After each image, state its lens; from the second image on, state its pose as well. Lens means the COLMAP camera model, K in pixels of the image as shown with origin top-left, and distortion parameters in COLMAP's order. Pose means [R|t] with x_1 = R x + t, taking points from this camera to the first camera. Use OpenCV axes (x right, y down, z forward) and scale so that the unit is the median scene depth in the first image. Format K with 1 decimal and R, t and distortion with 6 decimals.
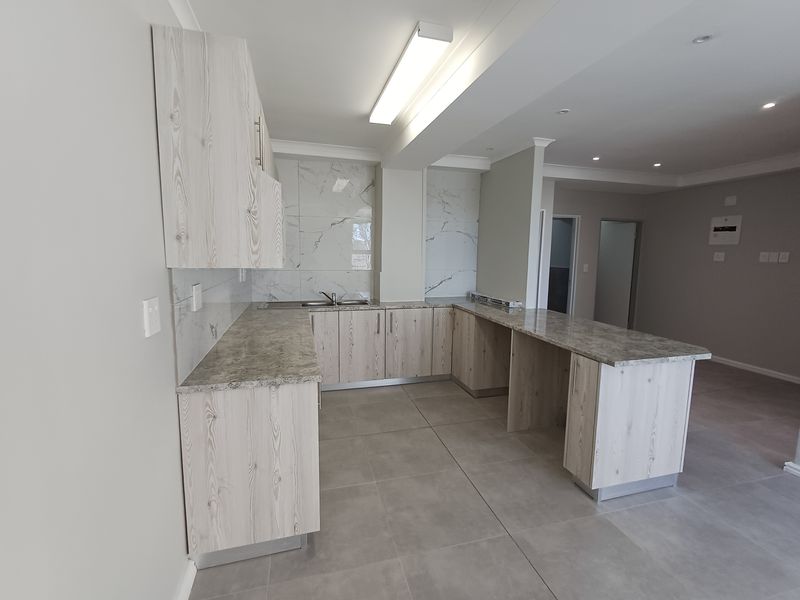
lens RADIAL K [[363.3, 0, 401.6], [0, 363.3, 296.4], [0, 0, 1]] dist [0.001973, 0.001211]
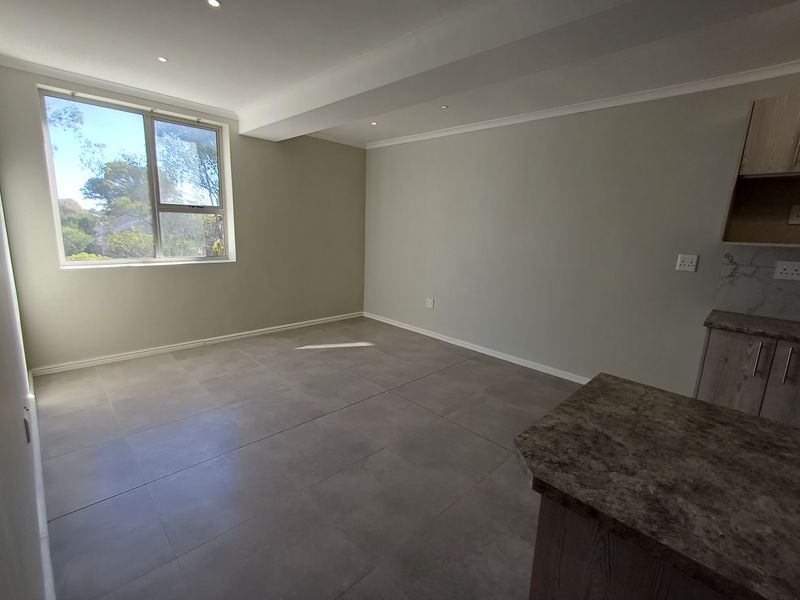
lens RADIAL K [[363.3, 0, 399.2], [0, 363.3, 295.7], [0, 0, 1]] dist [0.001973, 0.001211]
pose [[-0.871985, 0.045138, -0.487447, 0.843648], [-0.110964, 0.951596, 0.286621, -0.085136], [0.476790, 0.304018, -0.824769, 0.890020]]
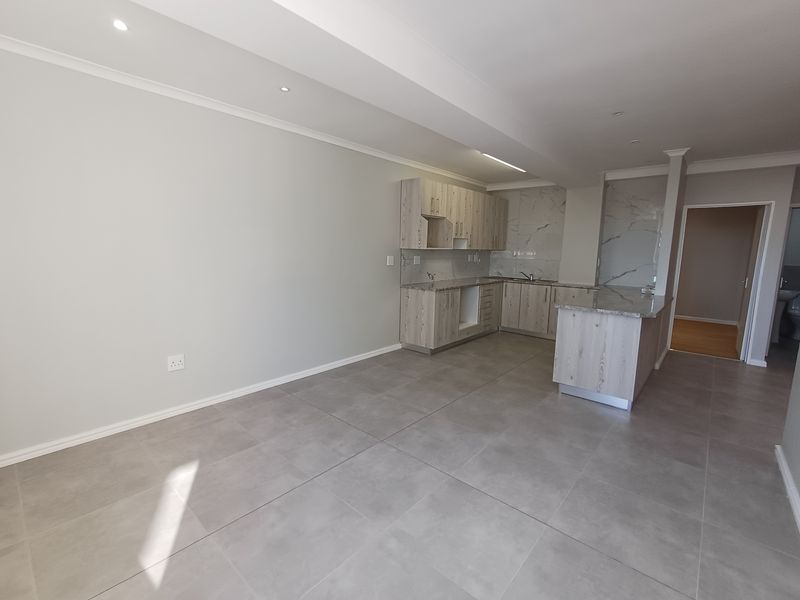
lens RADIAL K [[363.3, 0, 399.0], [0, 363.3, 296.9], [0, 0, 1]] dist [0.001973, 0.001211]
pose [[0.544167, 0.114036, -0.831191, 1.087199], [-0.117027, 0.991351, 0.059393, 0.083747], [0.830775, 0.064952, 0.552806, -0.420385]]
